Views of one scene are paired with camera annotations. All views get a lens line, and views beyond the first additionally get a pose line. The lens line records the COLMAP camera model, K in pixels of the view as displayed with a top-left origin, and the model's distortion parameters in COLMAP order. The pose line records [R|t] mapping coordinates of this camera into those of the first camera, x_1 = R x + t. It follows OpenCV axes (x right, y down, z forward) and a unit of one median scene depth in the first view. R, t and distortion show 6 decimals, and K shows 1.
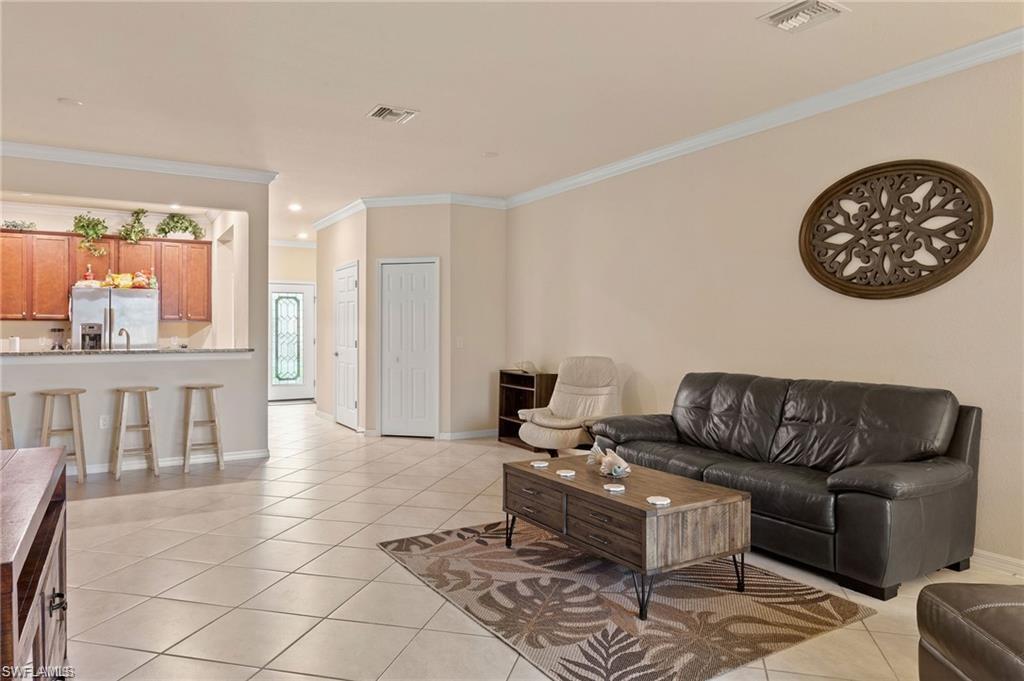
lens RADIAL K [[668.7, 0, 510.5], [0, 668.7, 330.5], [0, 0, 1]] dist [-0.002543, -0.001131]
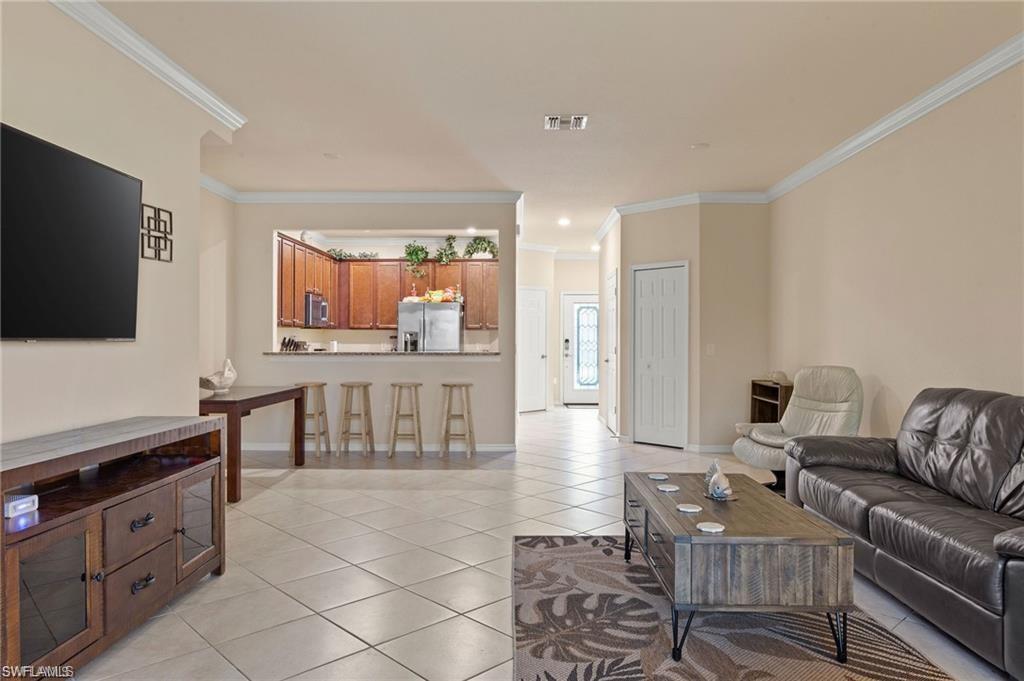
lens RADIAL K [[665.6, 0, 512.0], [0, 665.6, 340.5], [0, 0, 1]] dist [-0.000913, -0.000259]
pose [[0.852365, 0.001595, -0.522946, 0.169735], [-0.002515, 0.999996, -0.001049, 0.006483], [0.522942, 0.002210, 0.852365, 0.053886]]
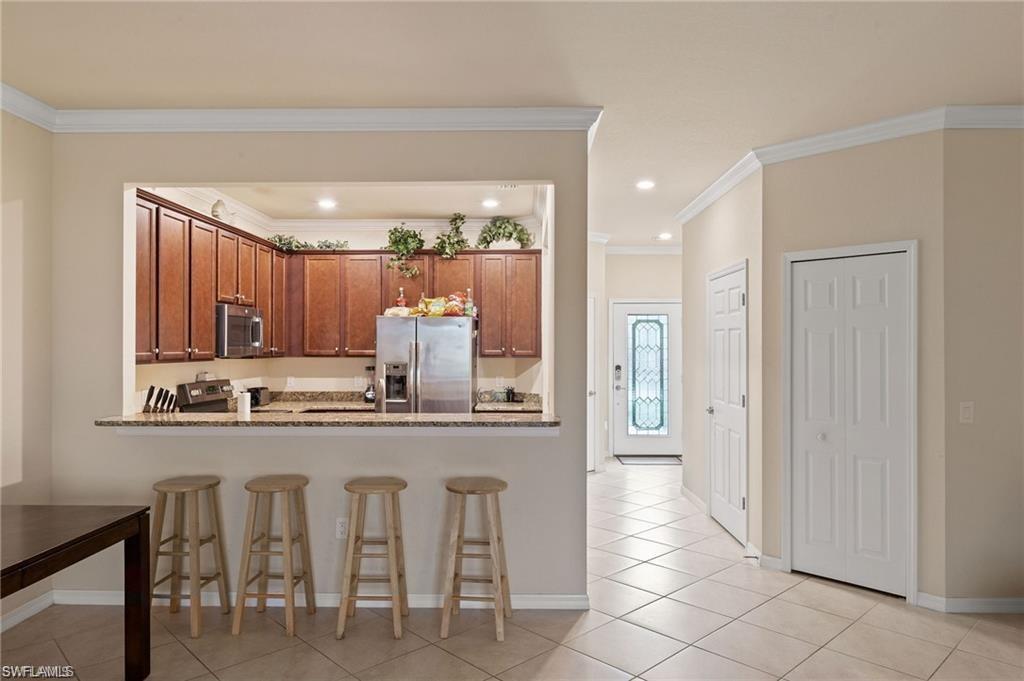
lens RADIAL K [[665.6, 0, 512.0], [0, 665.6, 340.5], [0, 0, 1]] dist [-0.000913, -0.000259]
pose [[0.851556, -0.004610, -0.524243, -0.099442], [-0.001126, 0.999943, -0.010623, -0.027755], [0.524262, 0.009636, 0.851502, 0.401542]]
